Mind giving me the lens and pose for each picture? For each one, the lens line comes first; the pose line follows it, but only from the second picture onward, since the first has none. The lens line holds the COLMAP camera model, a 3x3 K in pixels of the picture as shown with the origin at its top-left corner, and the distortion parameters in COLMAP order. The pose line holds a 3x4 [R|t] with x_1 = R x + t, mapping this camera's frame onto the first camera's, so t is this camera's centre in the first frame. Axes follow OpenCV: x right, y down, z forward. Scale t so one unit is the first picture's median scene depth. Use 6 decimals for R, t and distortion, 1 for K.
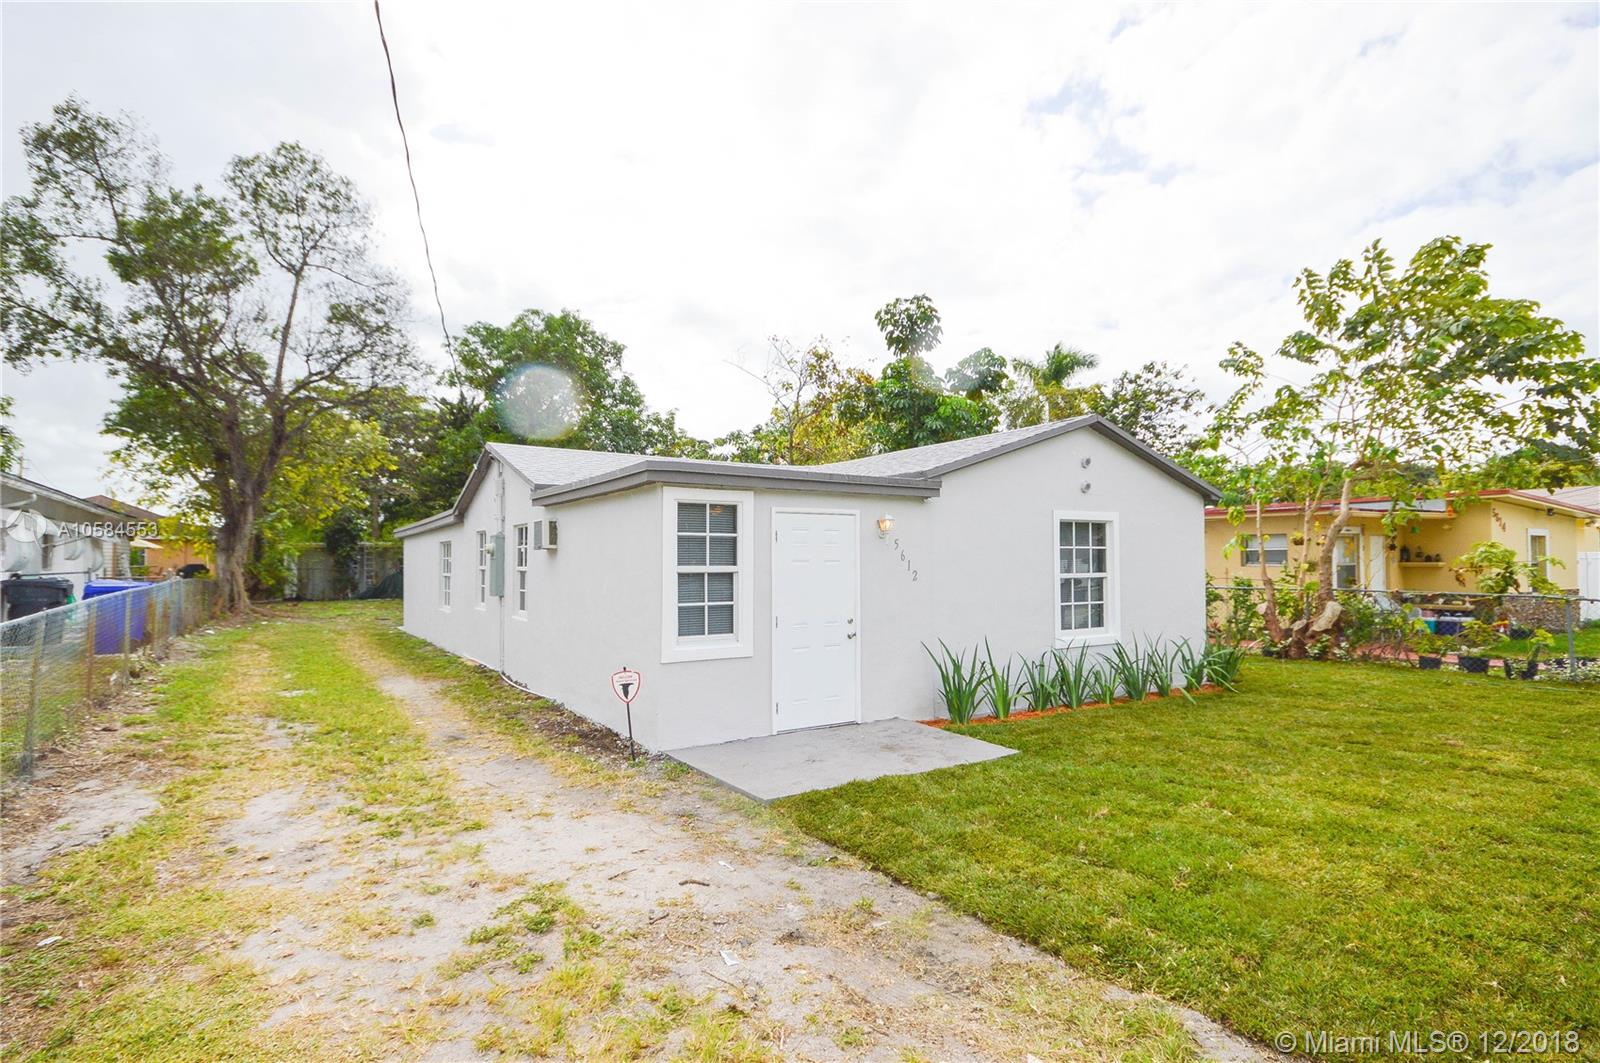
lens RADIAL K [[806.4, 0, 802.1], [0, 806.4, 537.6], [0, 0, 1]] dist [0.011837, 0.001967]
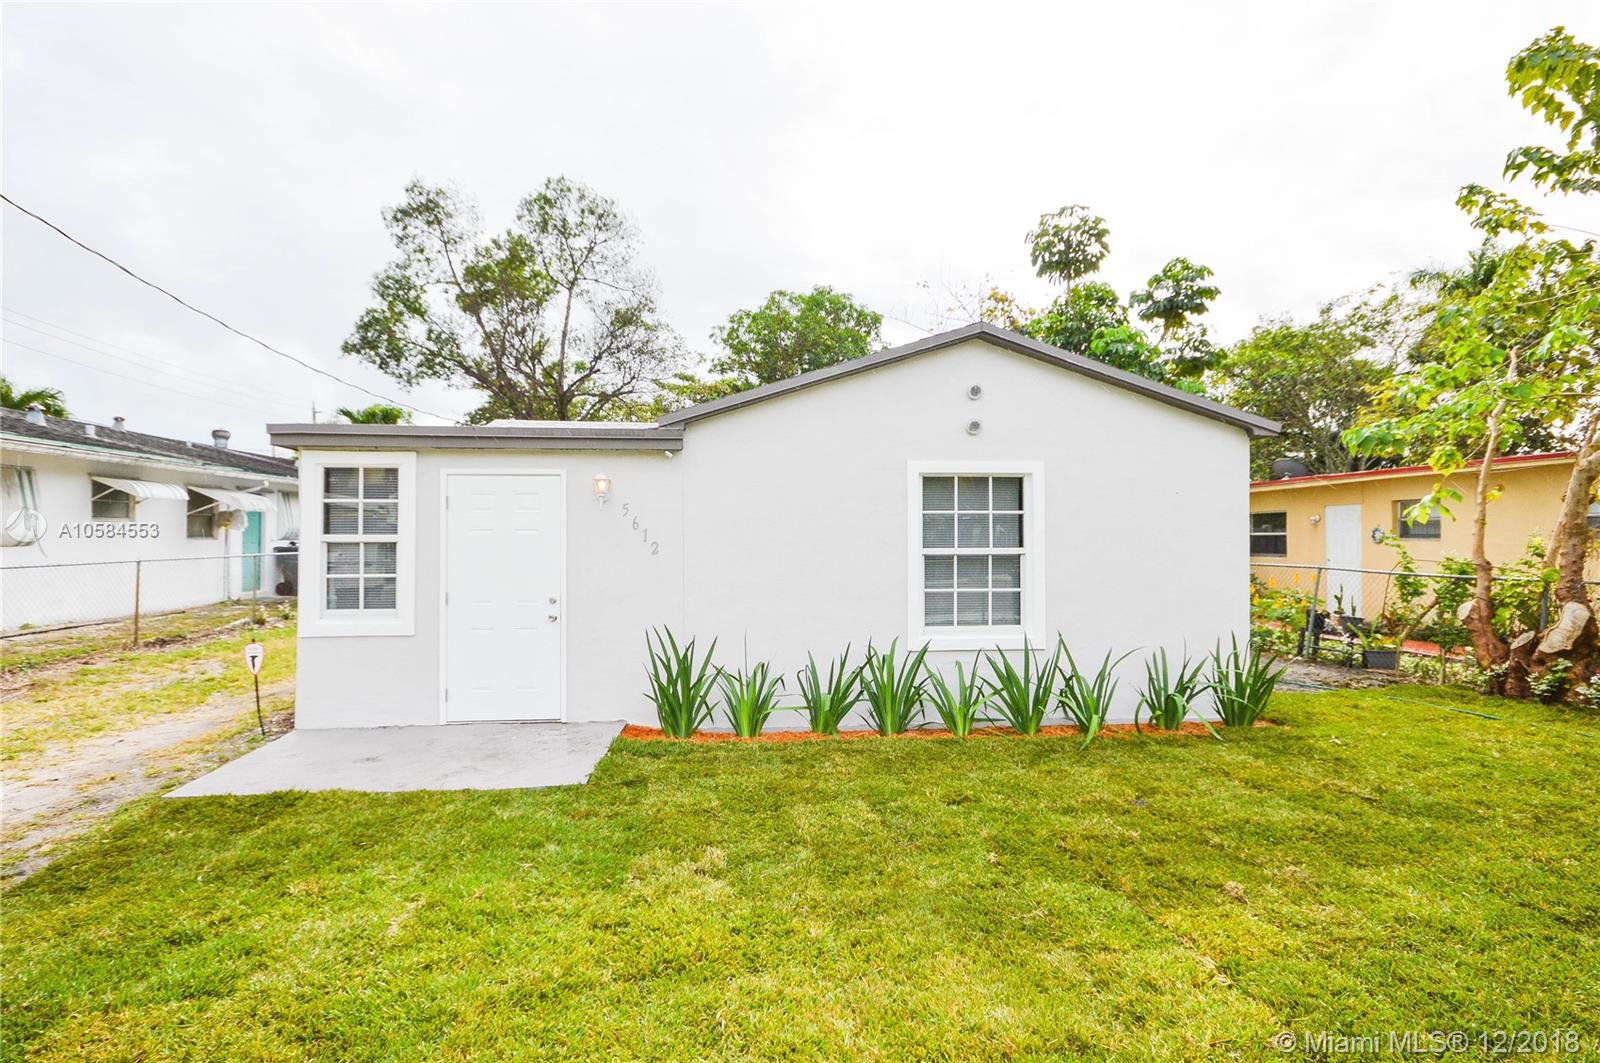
lens RADIAL K [[806.4, 0, 801.8], [0, 806.4, 528.4], [0, 0, 1]] dist [0.011837, 0.001967]
pose [[0.885243, -0.002899, -0.465119, 0.441845], [0.011919, 0.999794, 0.016455, 0.010709], [0.464975, -0.020111, 0.885095, 0.241265]]
